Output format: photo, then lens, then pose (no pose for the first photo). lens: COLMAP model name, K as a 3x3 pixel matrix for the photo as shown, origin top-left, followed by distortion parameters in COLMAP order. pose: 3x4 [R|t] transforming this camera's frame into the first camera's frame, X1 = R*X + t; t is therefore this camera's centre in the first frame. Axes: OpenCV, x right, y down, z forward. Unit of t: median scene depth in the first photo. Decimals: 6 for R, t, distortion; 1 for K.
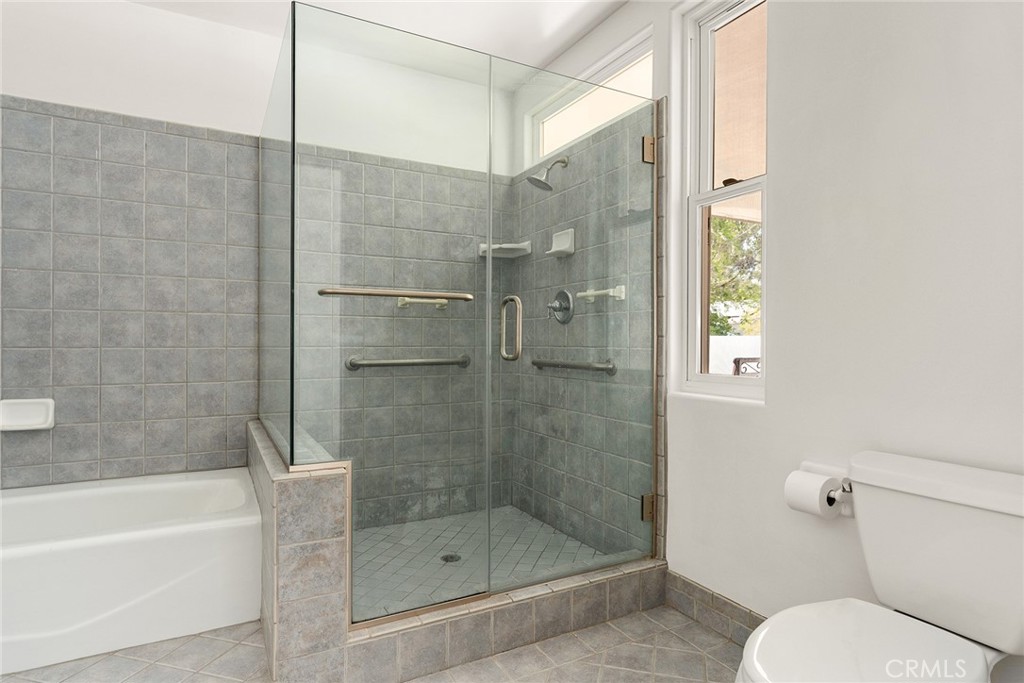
lens RADIAL K [[565.7, 0, 511.6], [0, 565.7, 343.0], [0, 0, 1]] dist [0.002829, 0.000097]
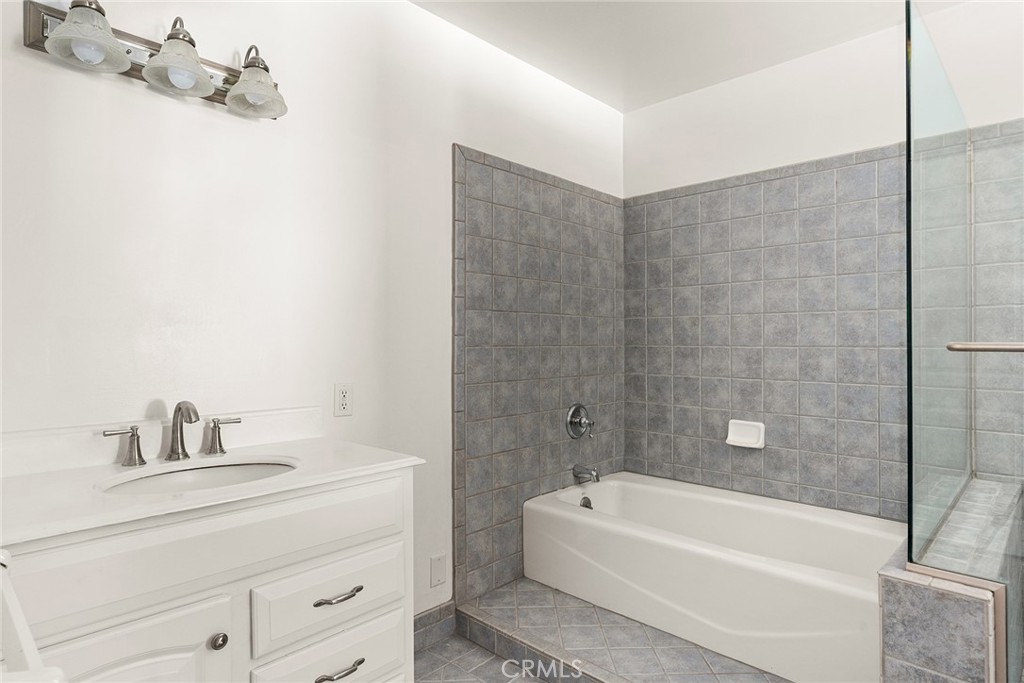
lens RADIAL K [[565.7, 0, 510.6], [0, 565.7, 339.7], [0, 0, 1]] dist [0.002829, 0.000097]
pose [[0.308047, -0.008357, -0.951334, 0.138952], [0.003909, 0.999964, -0.007518, -0.065060], [0.951363, -0.001402, 0.308069, 0.138328]]
